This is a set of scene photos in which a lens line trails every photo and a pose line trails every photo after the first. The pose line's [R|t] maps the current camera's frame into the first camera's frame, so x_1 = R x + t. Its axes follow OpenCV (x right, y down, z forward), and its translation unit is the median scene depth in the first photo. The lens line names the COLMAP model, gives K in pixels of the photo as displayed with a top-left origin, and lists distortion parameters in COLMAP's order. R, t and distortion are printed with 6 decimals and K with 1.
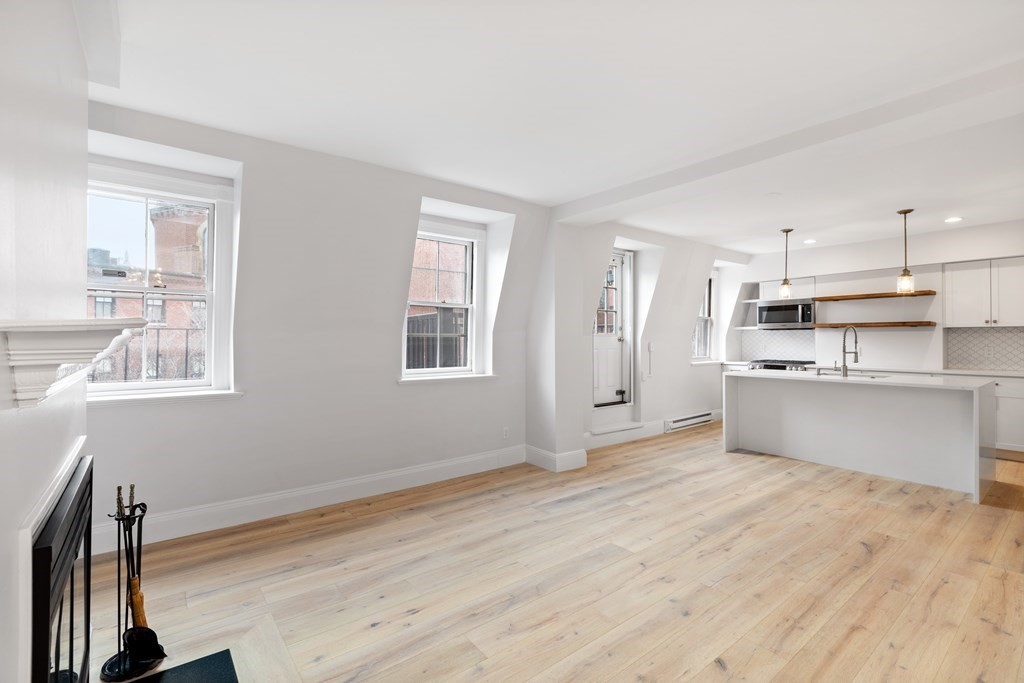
lens RADIAL K [[459.6, 0, 508.7], [0, 459.6, 337.5], [0, 0, 1]] dist [0.004442, -0.002185]
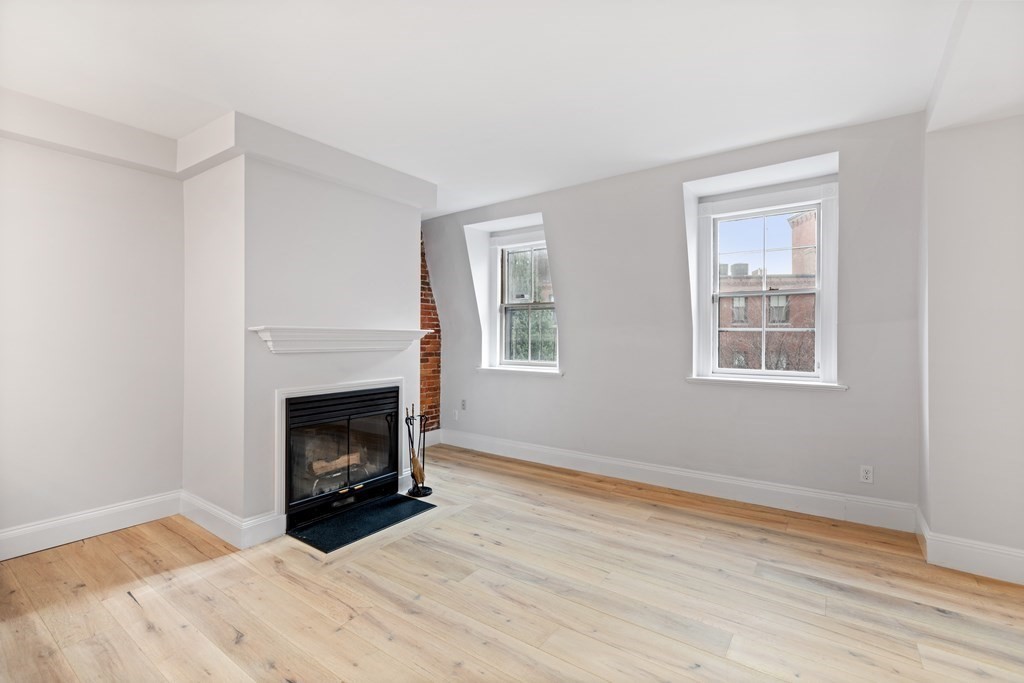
lens RADIAL K [[459.6, 0, 508.5], [0, 459.6, 334.9], [0, 0, 1]] dist [0.004442, -0.002185]
pose [[0.278715, -0.008326, -0.960338, 0.512839], [0.000457, 0.999963, -0.008537, 0.011062], [0.960374, 0.001940, 0.278708, 0.328430]]
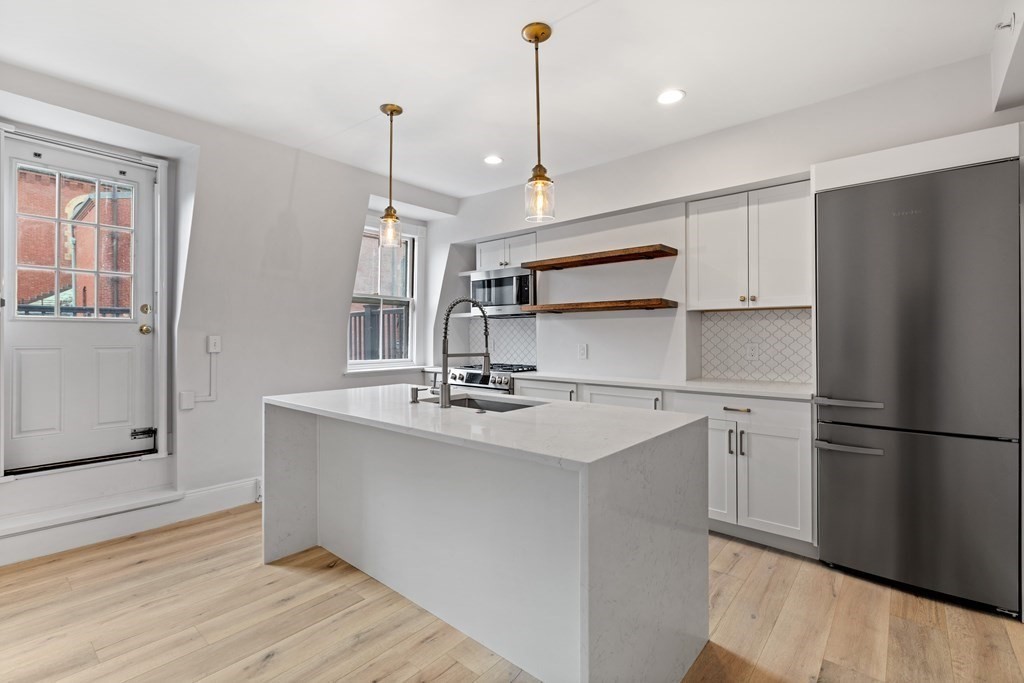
lens RADIAL K [[459.6, 0, 510.1], [0, 459.6, 336.7], [0, 0, 1]] dist [0.004442, -0.002185]
pose [[0.981574, 0.000988, 0.191078, 0.753253], [-0.001572, 0.999995, 0.002907, 0.013549], [-0.191075, -0.003154, 0.981570, 0.575041]]
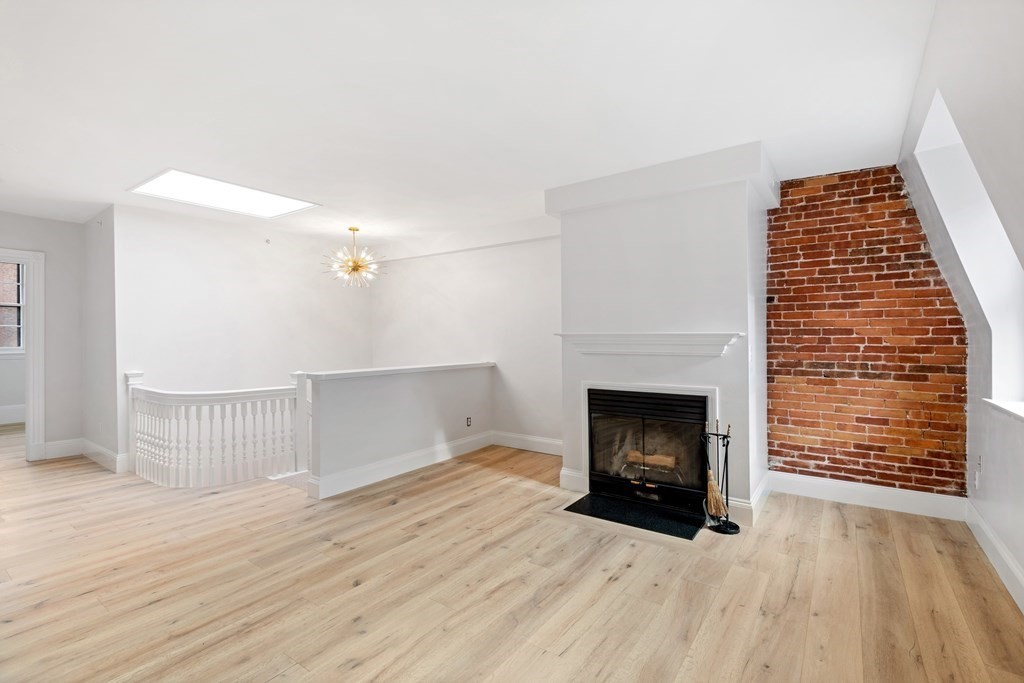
lens RADIAL K [[459.6, 0, 504.6], [0, 459.6, 339.8], [0, 0, 1]] dist [0.004442, -0.002185]
pose [[-0.962257, -0.003920, -0.272113, 0.173087], [-0.002285, 0.999977, -0.006324, 0.011082], [0.272132, -0.005463, -0.962245, 0.985757]]
